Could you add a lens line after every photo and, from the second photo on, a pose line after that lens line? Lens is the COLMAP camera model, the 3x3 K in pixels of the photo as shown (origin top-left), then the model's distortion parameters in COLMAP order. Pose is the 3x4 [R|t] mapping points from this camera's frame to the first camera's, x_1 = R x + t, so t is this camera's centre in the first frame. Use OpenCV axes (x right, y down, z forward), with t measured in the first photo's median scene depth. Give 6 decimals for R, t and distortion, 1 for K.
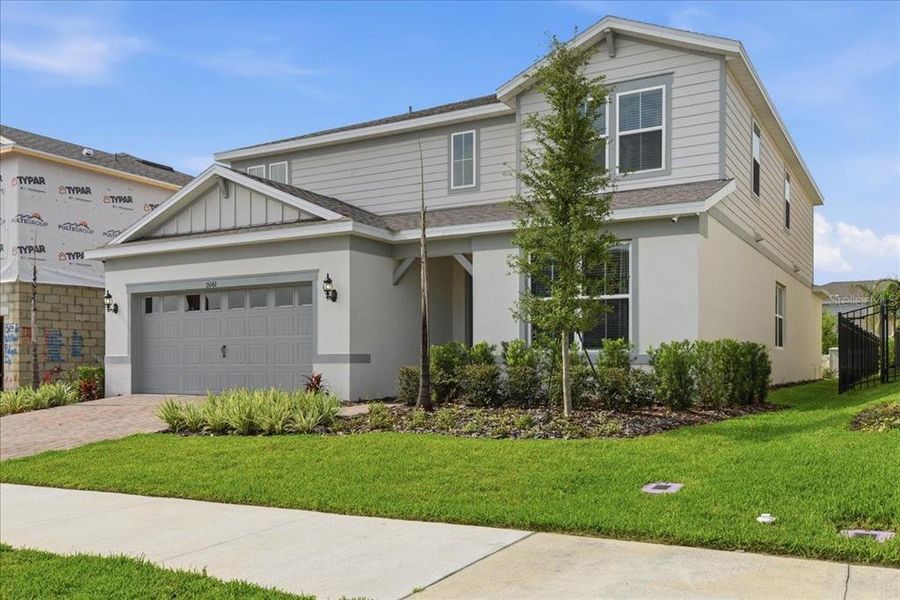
lens RADIAL K [[812.7, 0, 447.2], [0, 812.7, 303.8], [0, 0, 1]] dist [0.014690, 0.005602]
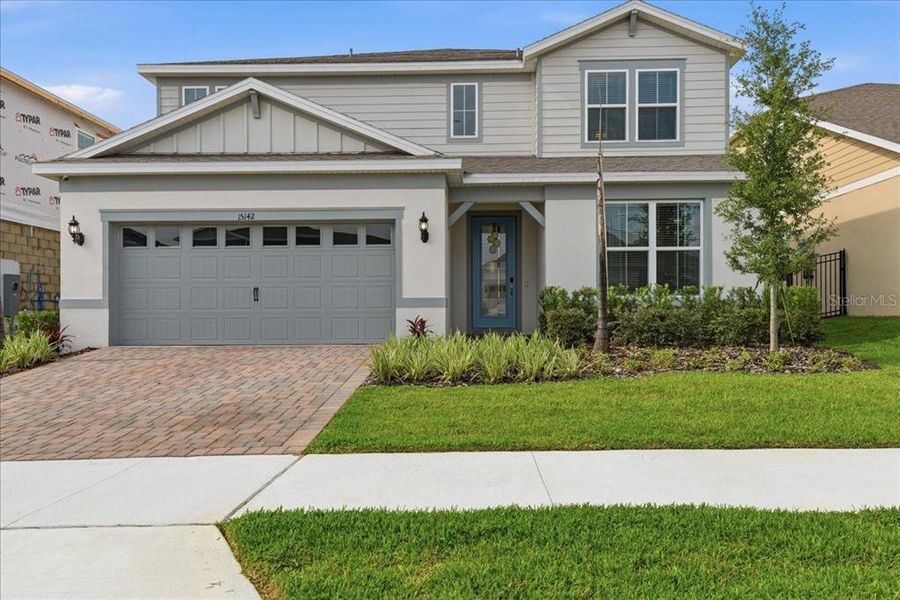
lens RADIAL K [[685.9, 0, 451.1], [0, 685.9, 299.1], [0, 0, 1]] dist [0.006649, -0.007604]
pose [[0.878859, 0.004620, 0.477060, -0.447974], [-0.032006, 0.998271, 0.049294, 0.020769], [-0.476008, -0.058591, 0.877487, 0.254181]]
